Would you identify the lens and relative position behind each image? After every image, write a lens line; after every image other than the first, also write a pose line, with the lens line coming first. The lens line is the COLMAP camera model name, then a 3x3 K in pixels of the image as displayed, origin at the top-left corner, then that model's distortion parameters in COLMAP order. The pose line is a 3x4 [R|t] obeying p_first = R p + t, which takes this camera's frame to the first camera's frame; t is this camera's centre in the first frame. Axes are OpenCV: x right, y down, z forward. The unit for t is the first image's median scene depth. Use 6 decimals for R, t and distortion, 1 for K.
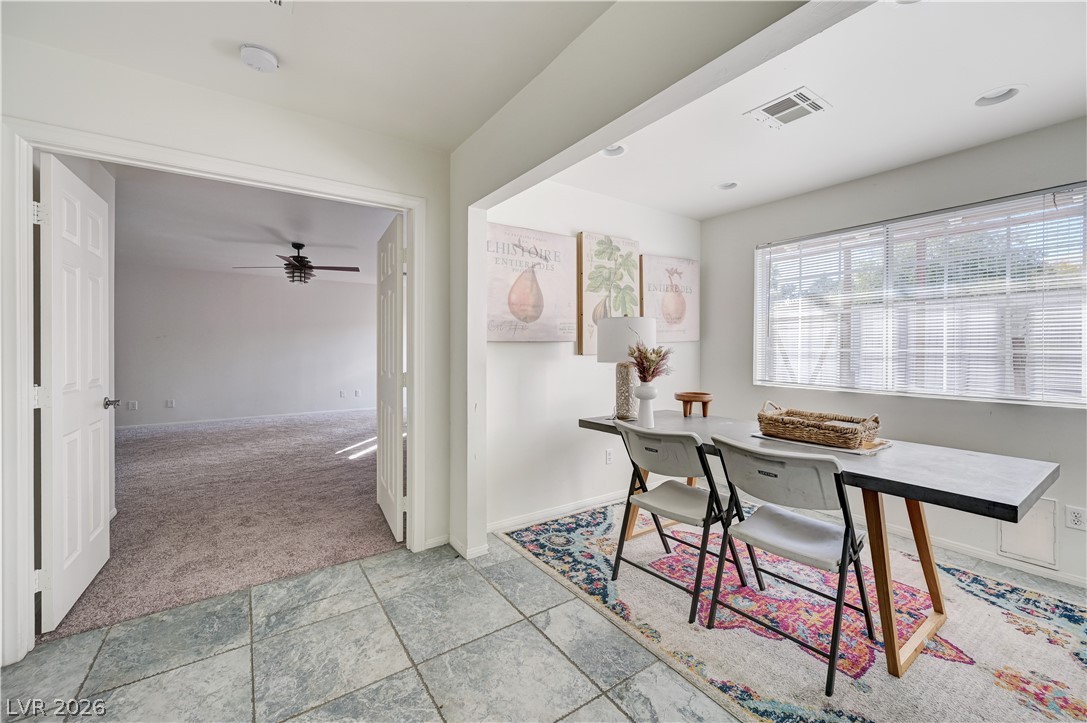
lens RADIAL K [[435.1, 0, 543.2], [0, 435.1, 345.9], [0, 0, 1]] dist [-0.001956, 0.000442]
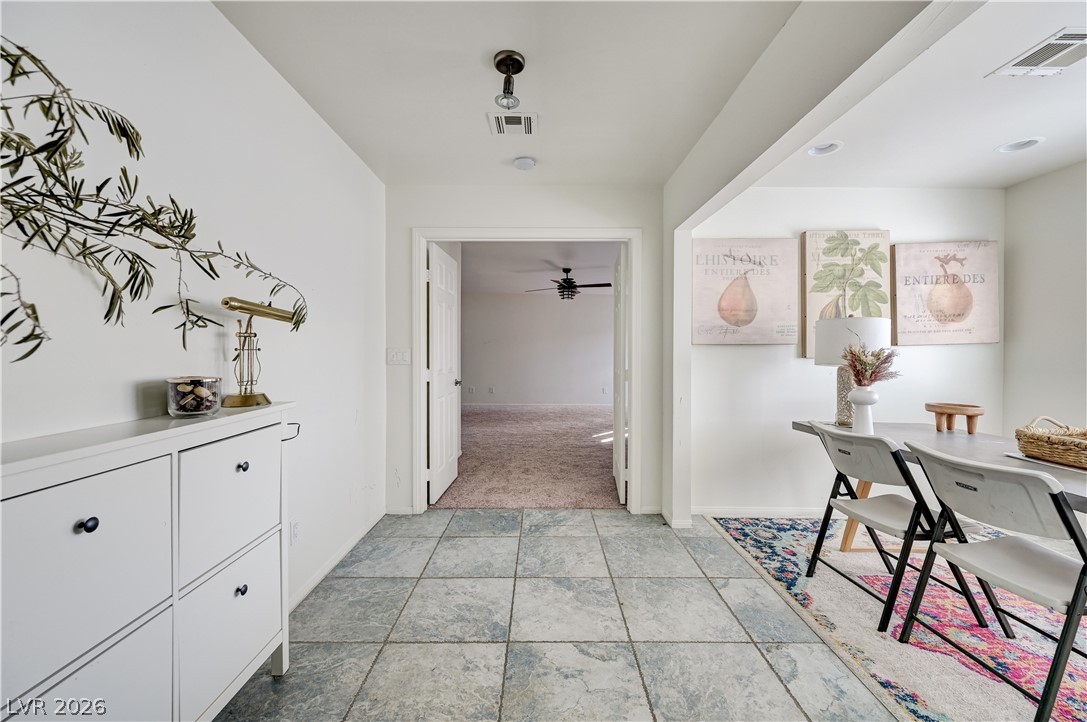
lens RADIAL K [[435.1, 0, 542.8], [0, 435.1, 353.3], [0, 0, 1]] dist [-0.001956, 0.000442]
pose [[0.823323, 0.006611, -0.567535, 0.204933], [-0.003211, 0.999970, 0.006990, 0.007408], [0.567565, -0.003933, 0.823320, -0.176532]]
